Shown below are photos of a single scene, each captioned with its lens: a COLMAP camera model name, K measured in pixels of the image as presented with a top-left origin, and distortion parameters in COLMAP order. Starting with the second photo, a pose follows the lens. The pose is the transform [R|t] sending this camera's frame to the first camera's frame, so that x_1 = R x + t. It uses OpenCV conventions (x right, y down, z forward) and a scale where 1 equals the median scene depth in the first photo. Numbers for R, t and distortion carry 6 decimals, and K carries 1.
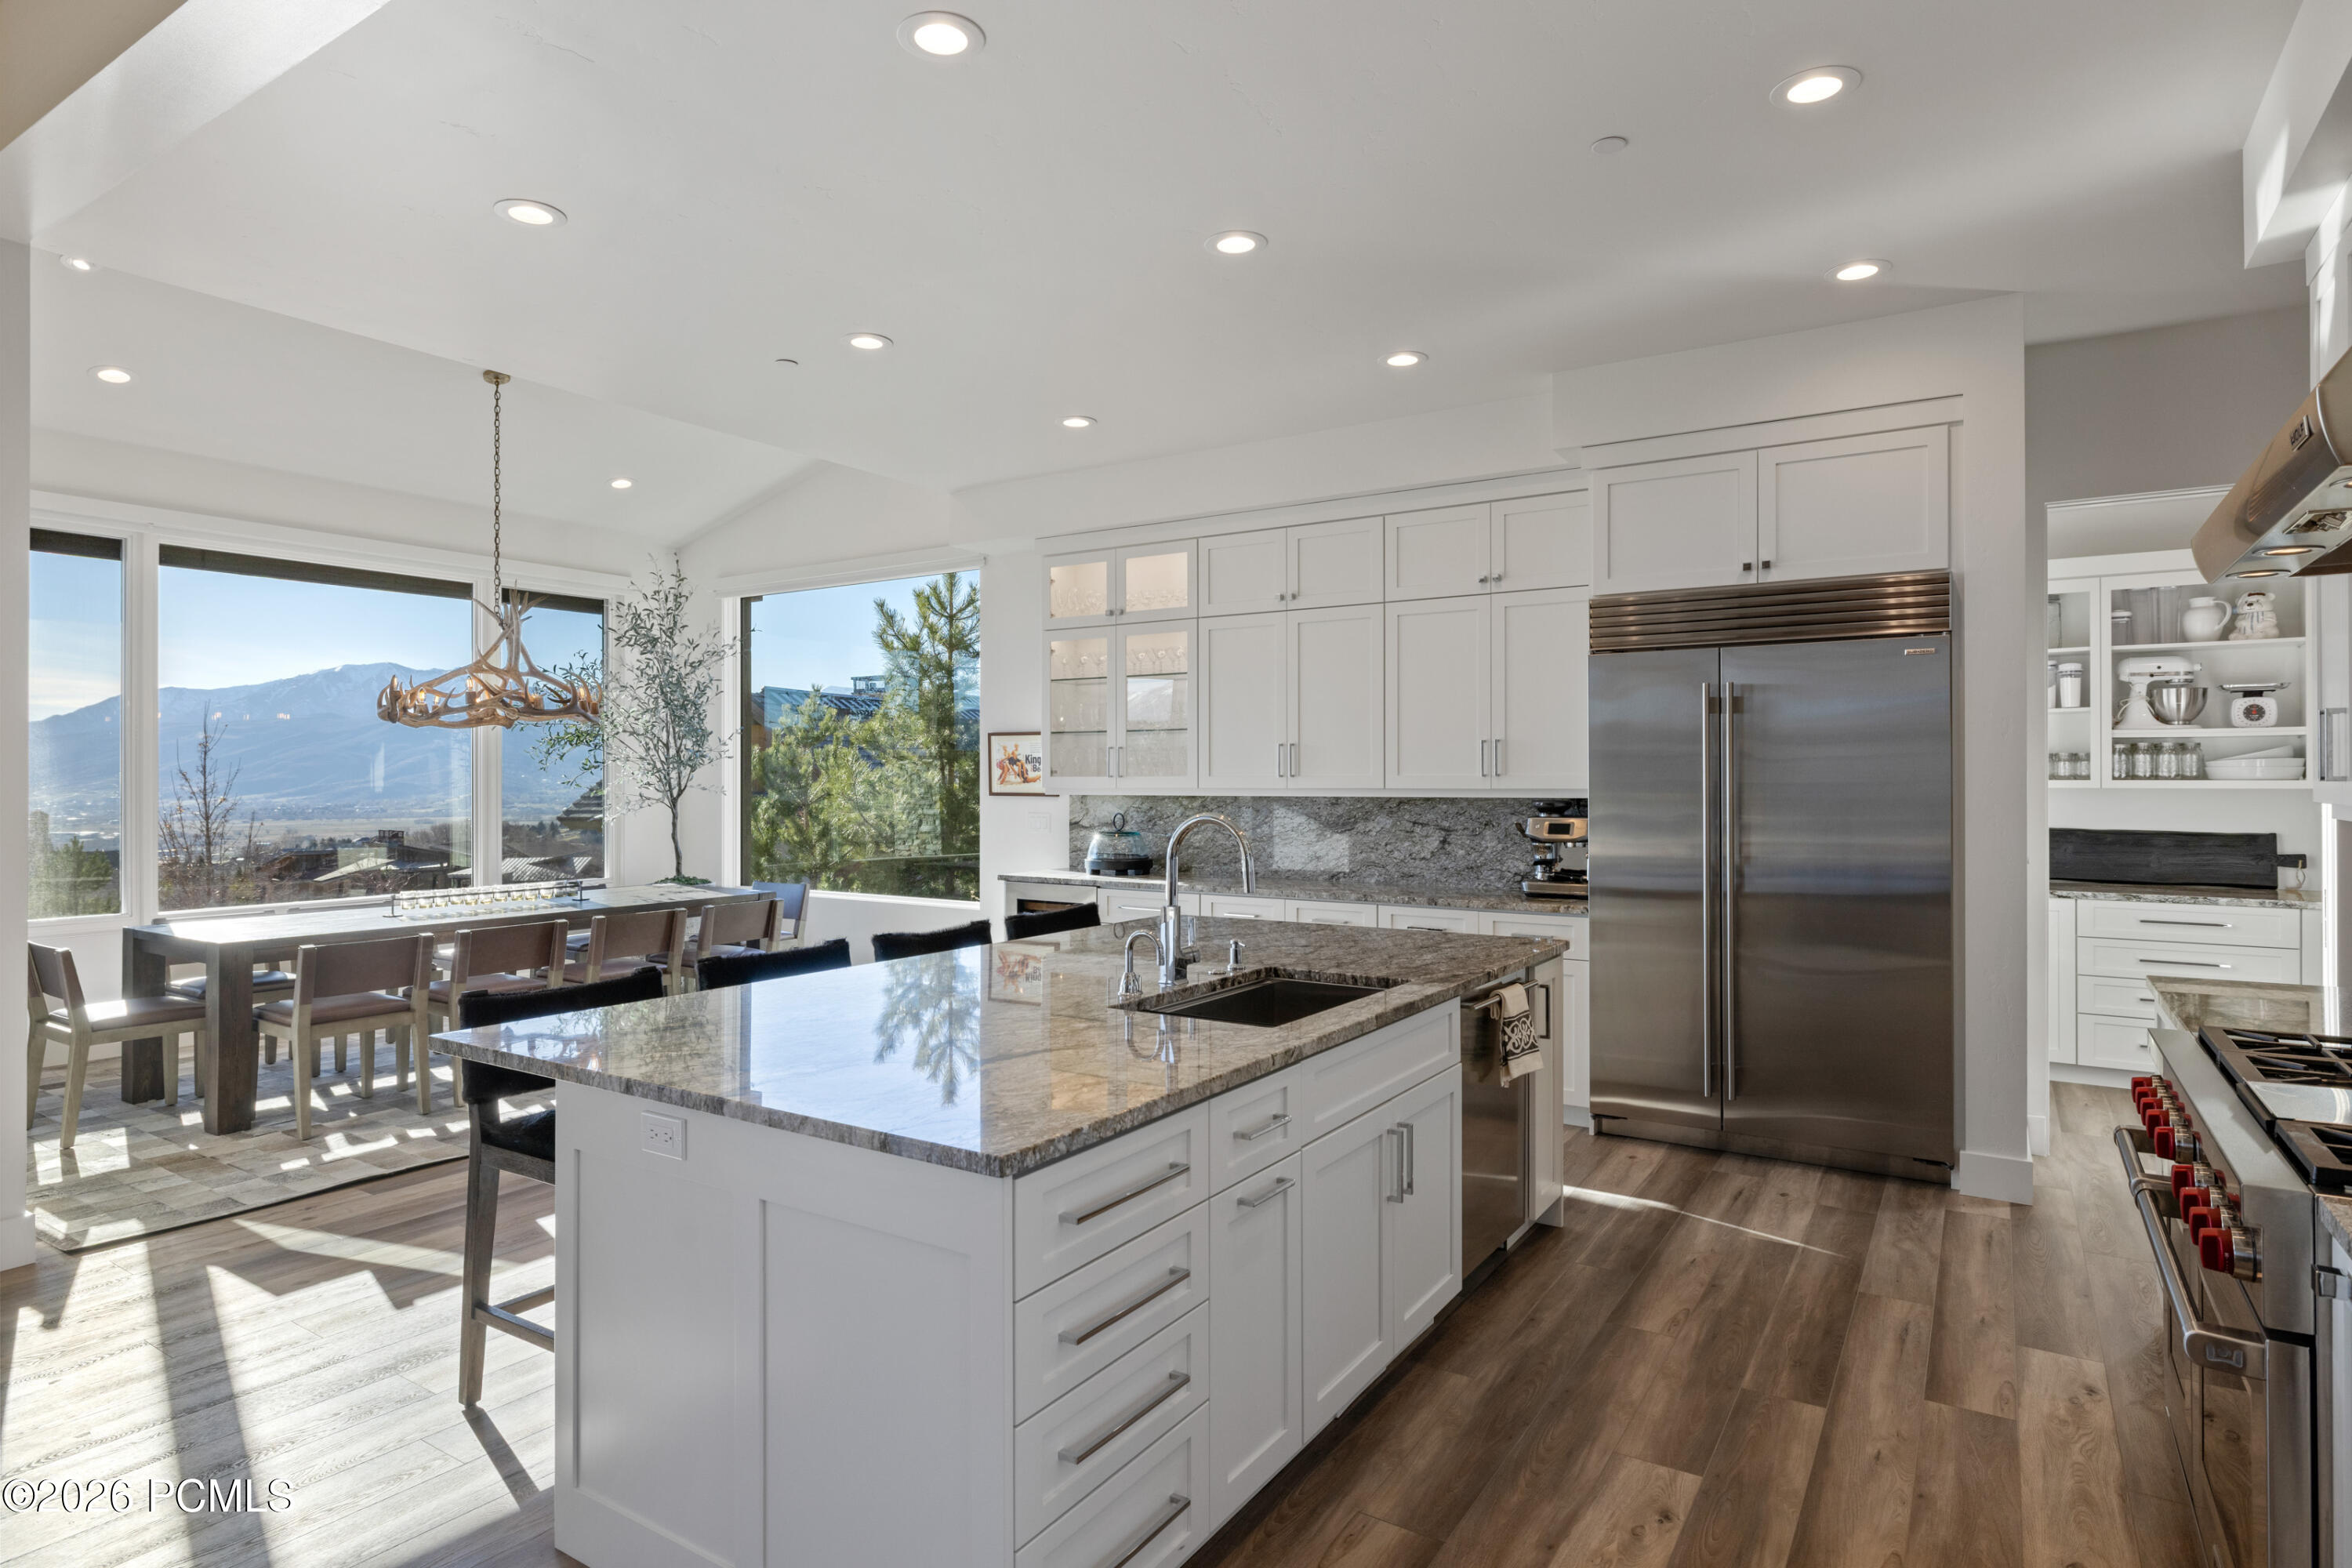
lens RADIAL K [[1282.8, 0, 1158.7], [0, 1282.8, 776.4], [0, 0, 1]] dist [0.002646, 0.000363]
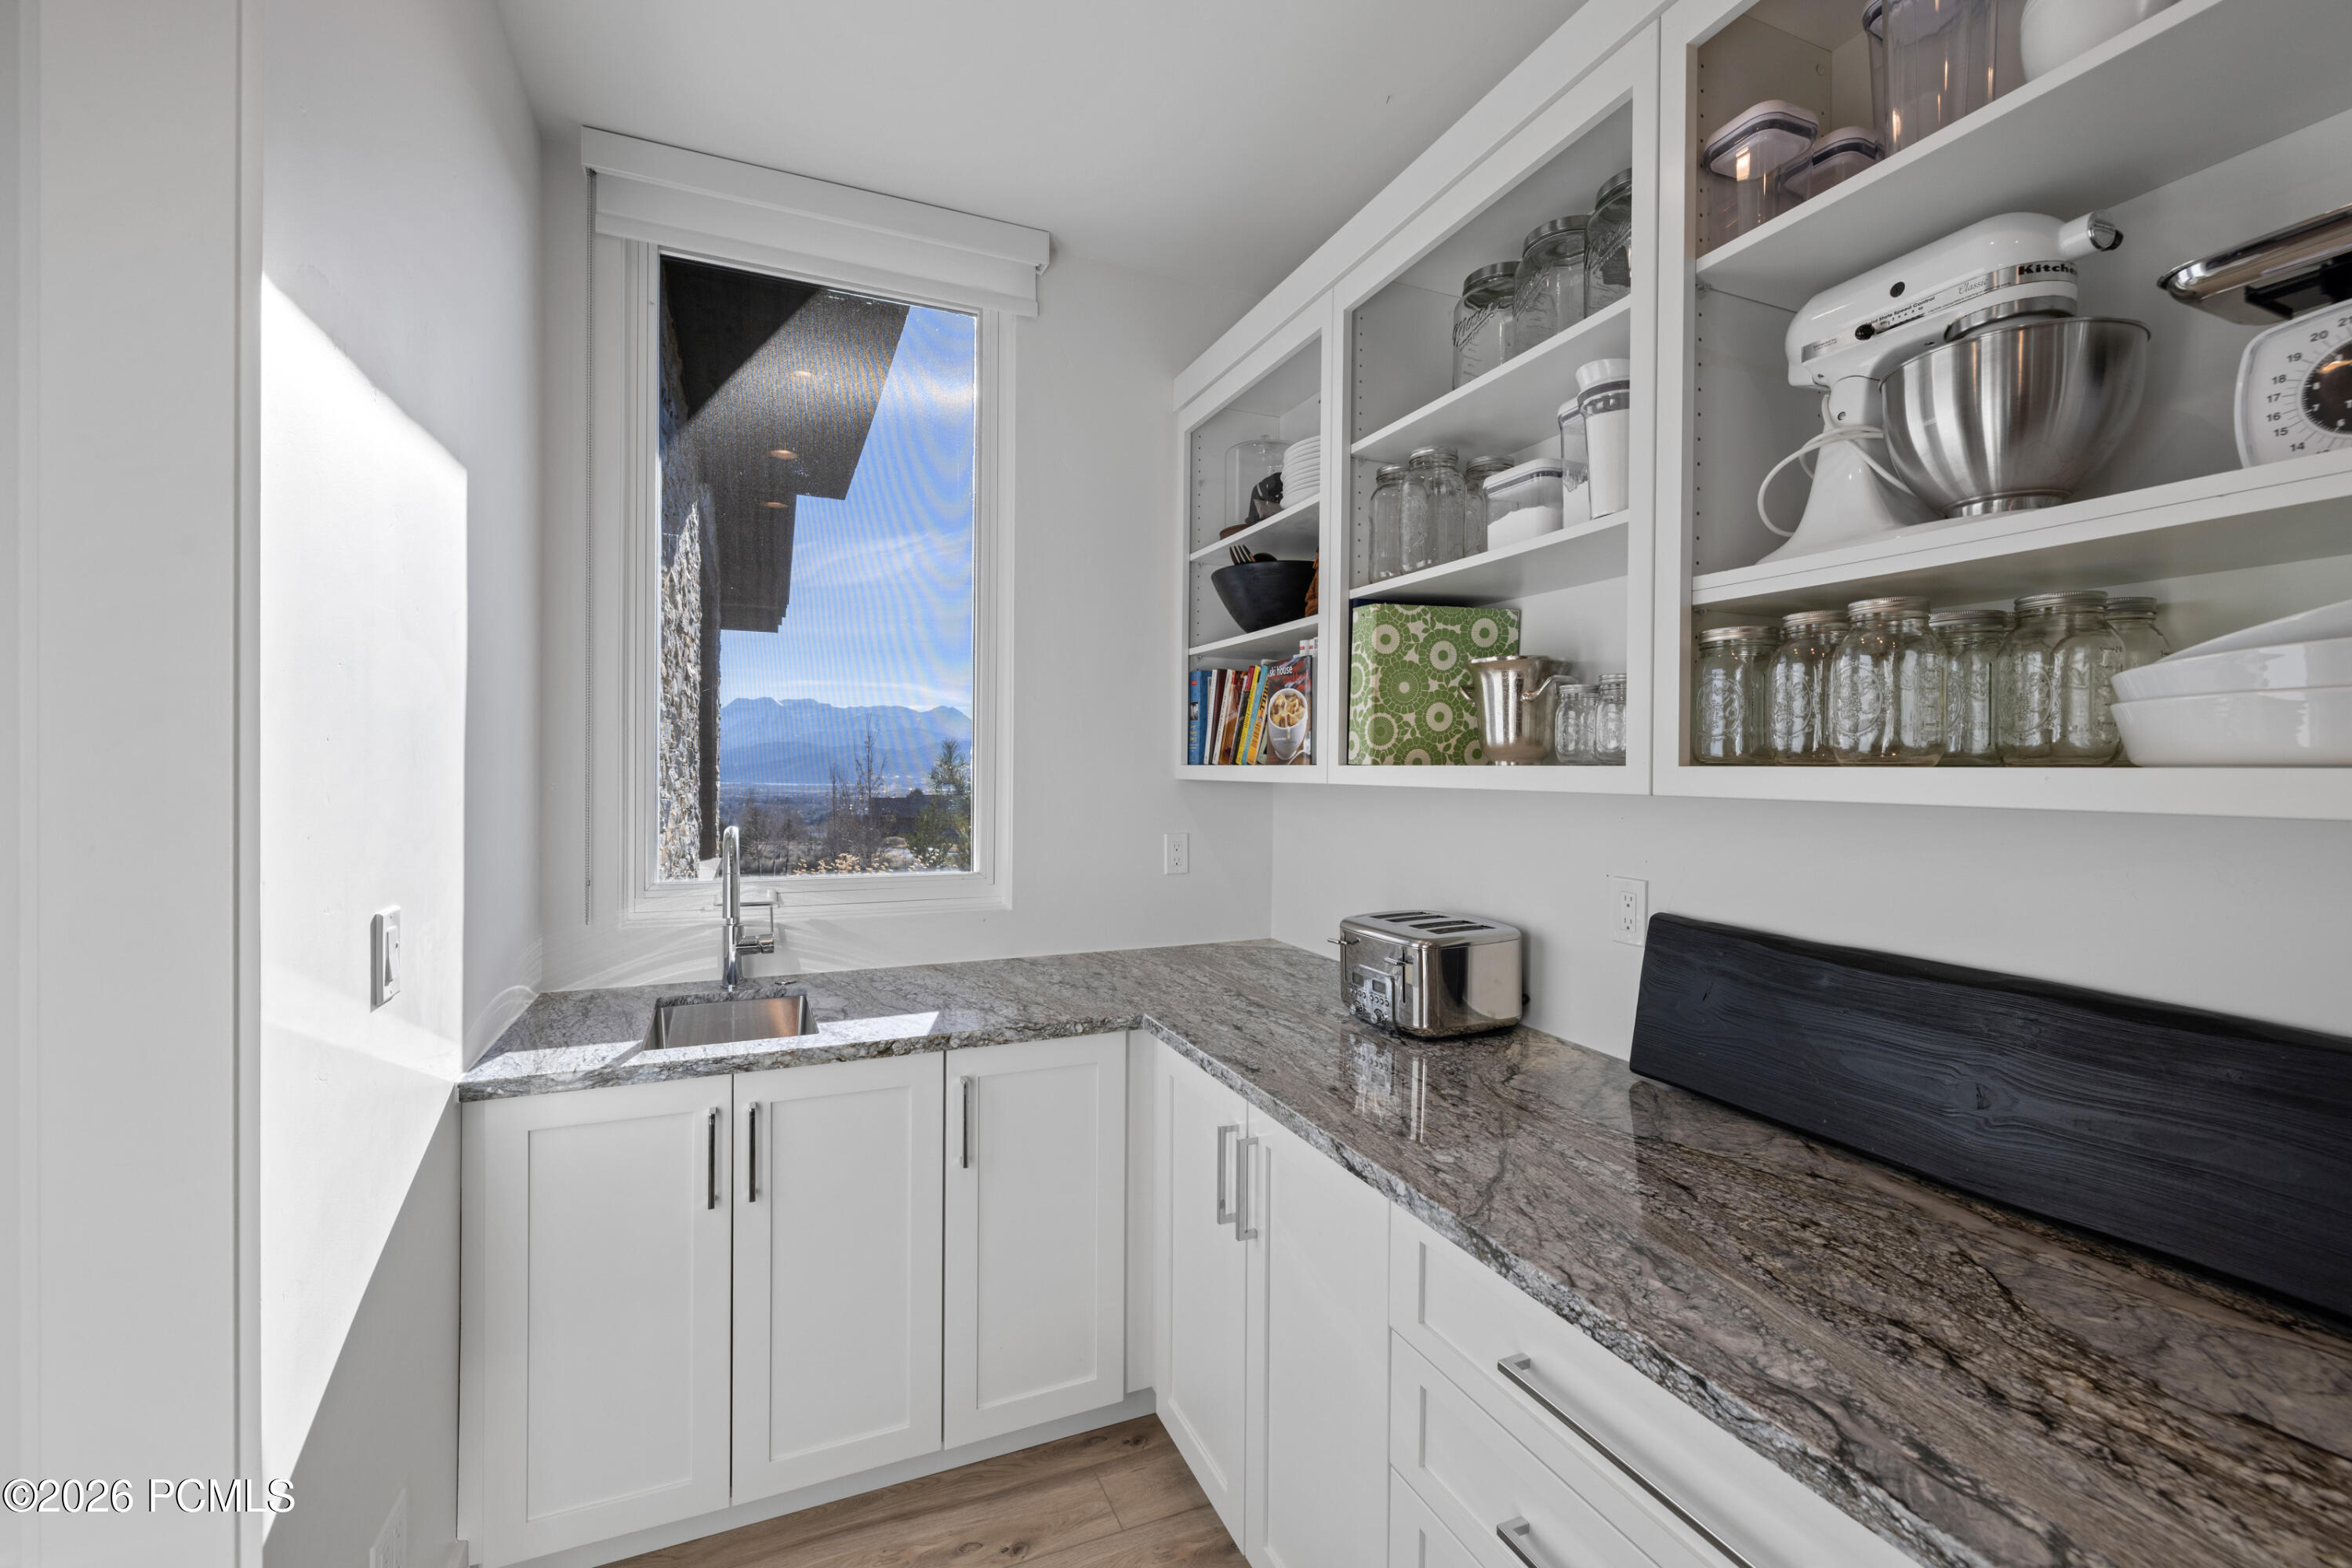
lens RADIAL K [[985.5, 0, 1176.0], [0, 985.5, 784.0], [0, 0, 1]] dist [0.000089, 0.000005]
pose [[0.834151, 0.008823, -0.551466, 0.874710], [-0.003801, 0.999940, 0.010248, 0.005249], [0.551523, -0.006452, 0.834134, 0.882805]]
